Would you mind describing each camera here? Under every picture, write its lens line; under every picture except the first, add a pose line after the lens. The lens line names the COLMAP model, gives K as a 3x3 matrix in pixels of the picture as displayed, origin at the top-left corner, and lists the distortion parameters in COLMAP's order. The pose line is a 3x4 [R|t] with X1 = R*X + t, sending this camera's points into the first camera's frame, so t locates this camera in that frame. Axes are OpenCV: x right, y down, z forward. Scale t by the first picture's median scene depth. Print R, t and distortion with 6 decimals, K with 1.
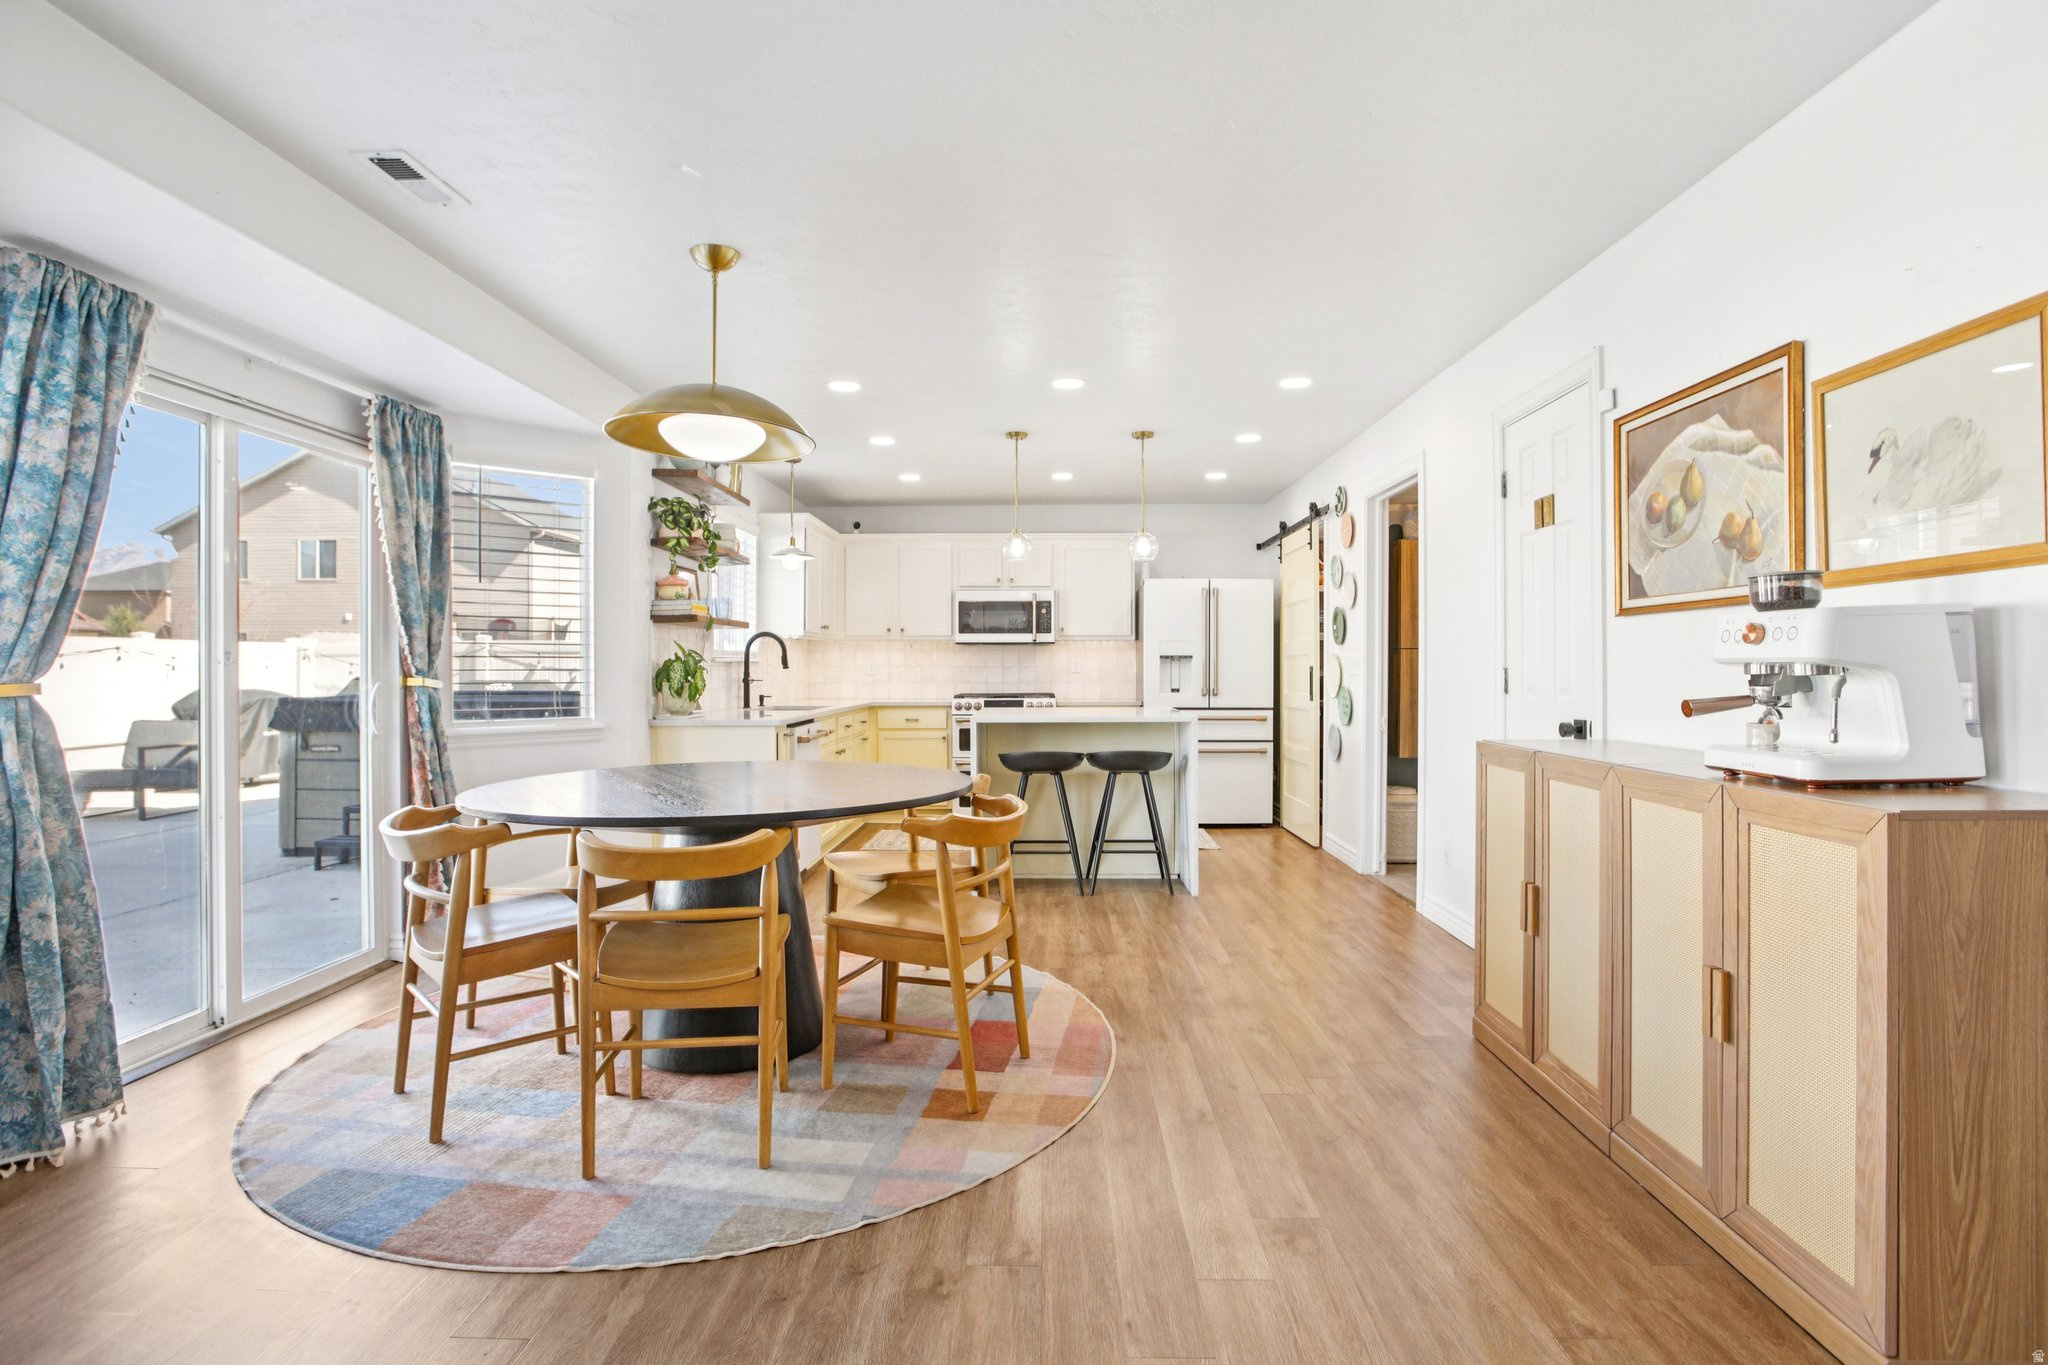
lens RADIAL K [[1021.9, 0, 1025.7], [0, 1021.9, 671.9], [0, 0, 1]] dist [-0.069714, 0.036584]
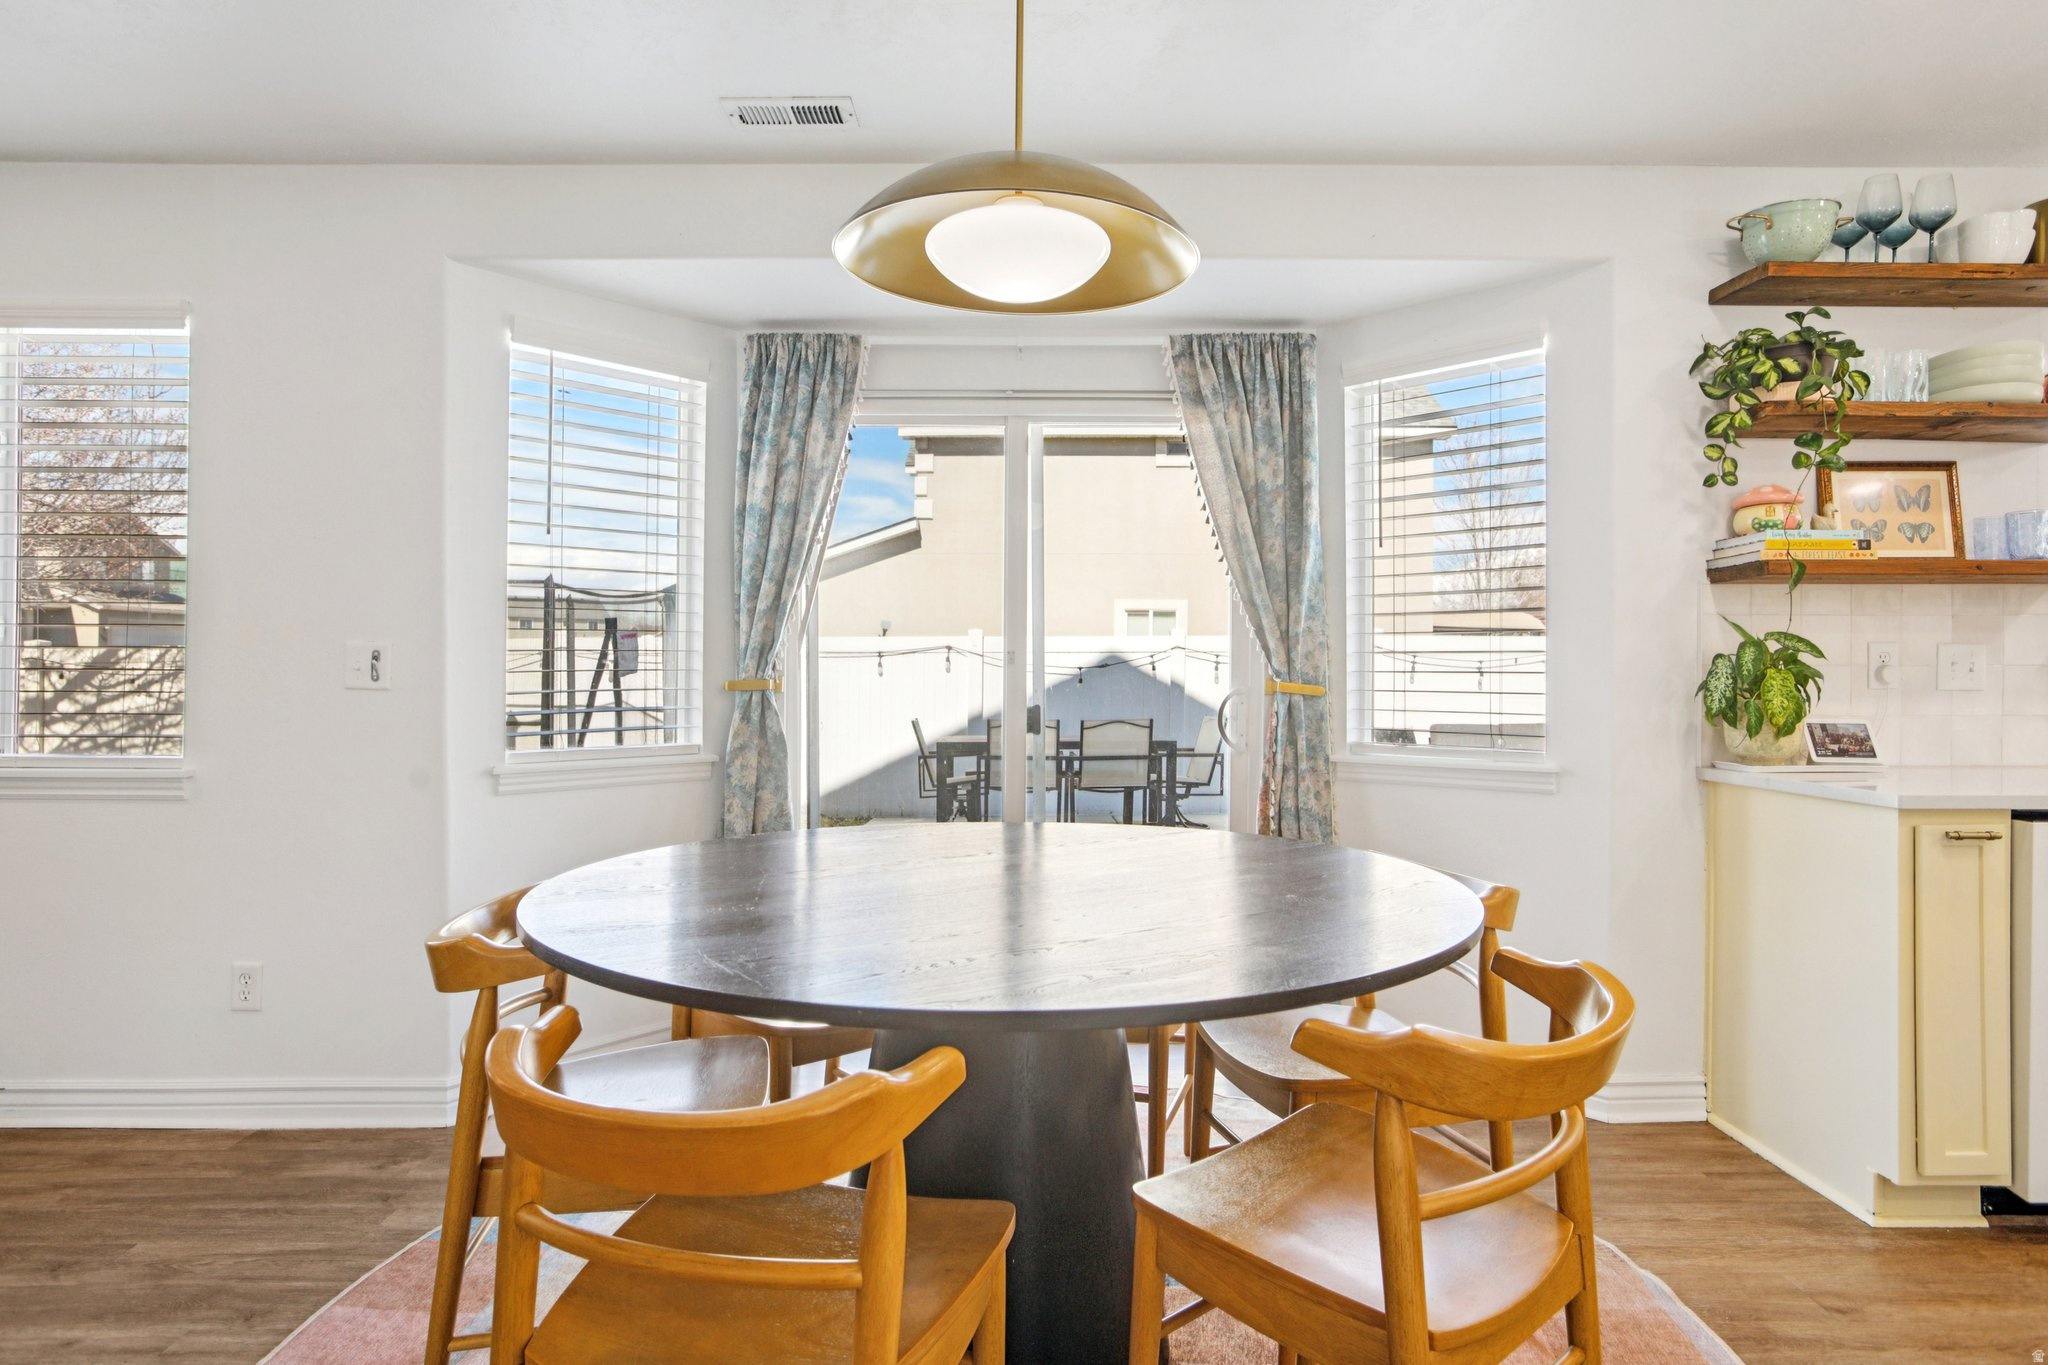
lens RADIAL K [[1021.9, 0, 1025.7], [0, 1021.9, 671.9], [0, 0, 1]] dist [-0.069714, 0.036584]
pose [[0.028617, 0.002425, -0.999588, 0.168638], [-0.007464, 0.999970, 0.002212, -0.001917], [0.999563, 0.007397, 0.028634, 0.784949]]
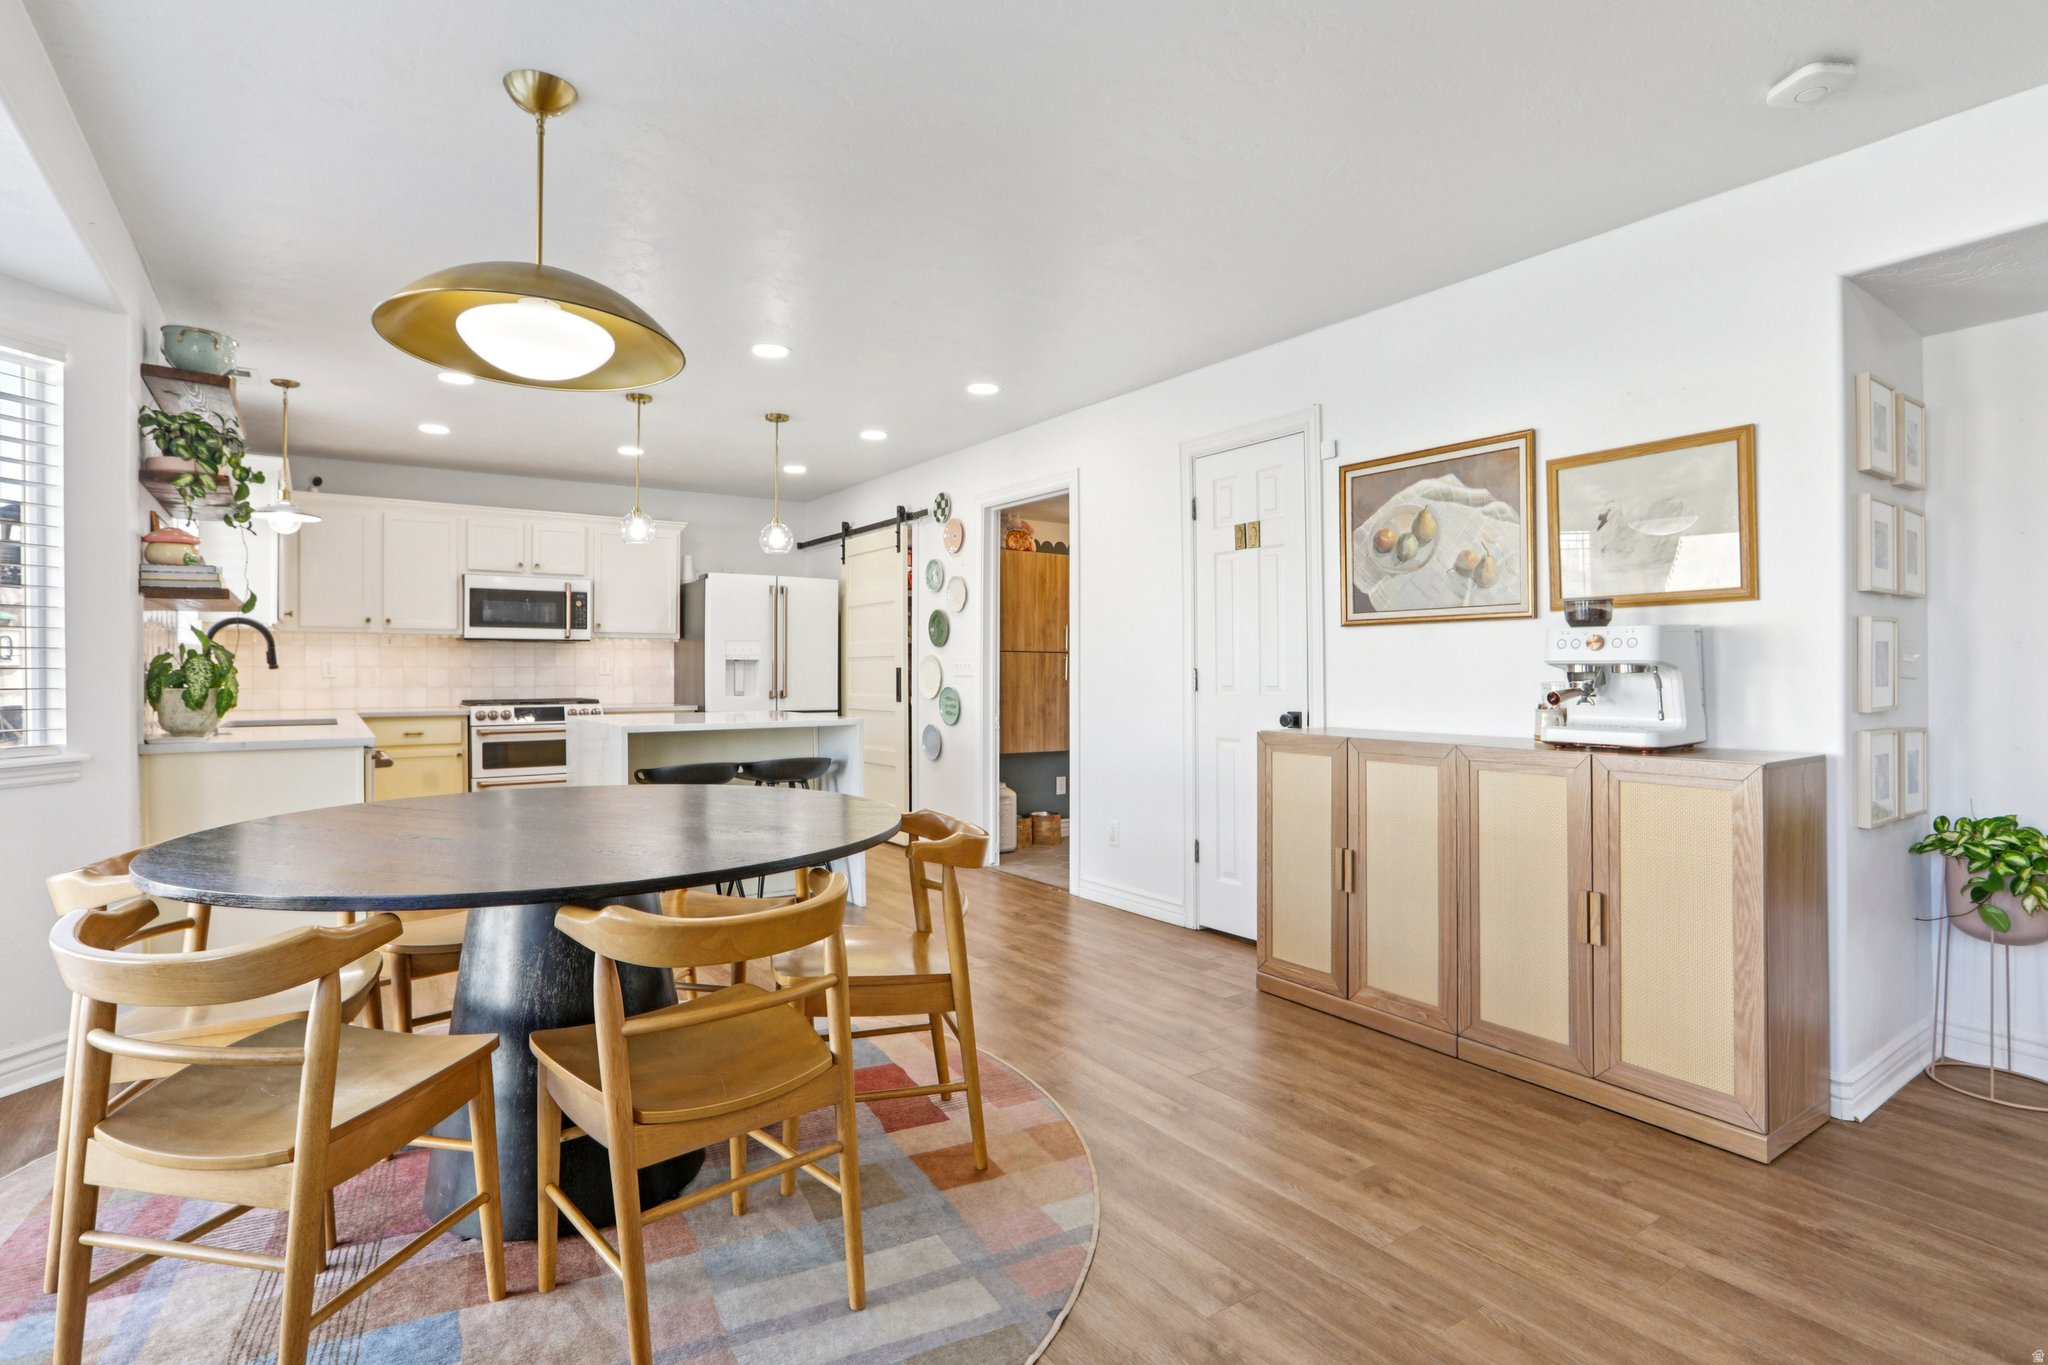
lens RADIAL K [[1025.6, 0, 1022.7], [0, 1025.6, 672.0], [0, 0, 1]] dist [-0.076827, 0.063930]
pose [[0.810759, 0.000695, 0.585380, -0.356239], [0.000990, 0.999996, -0.002558, 0.002093], [-0.585380, 0.002653, 0.810755, 0.170934]]
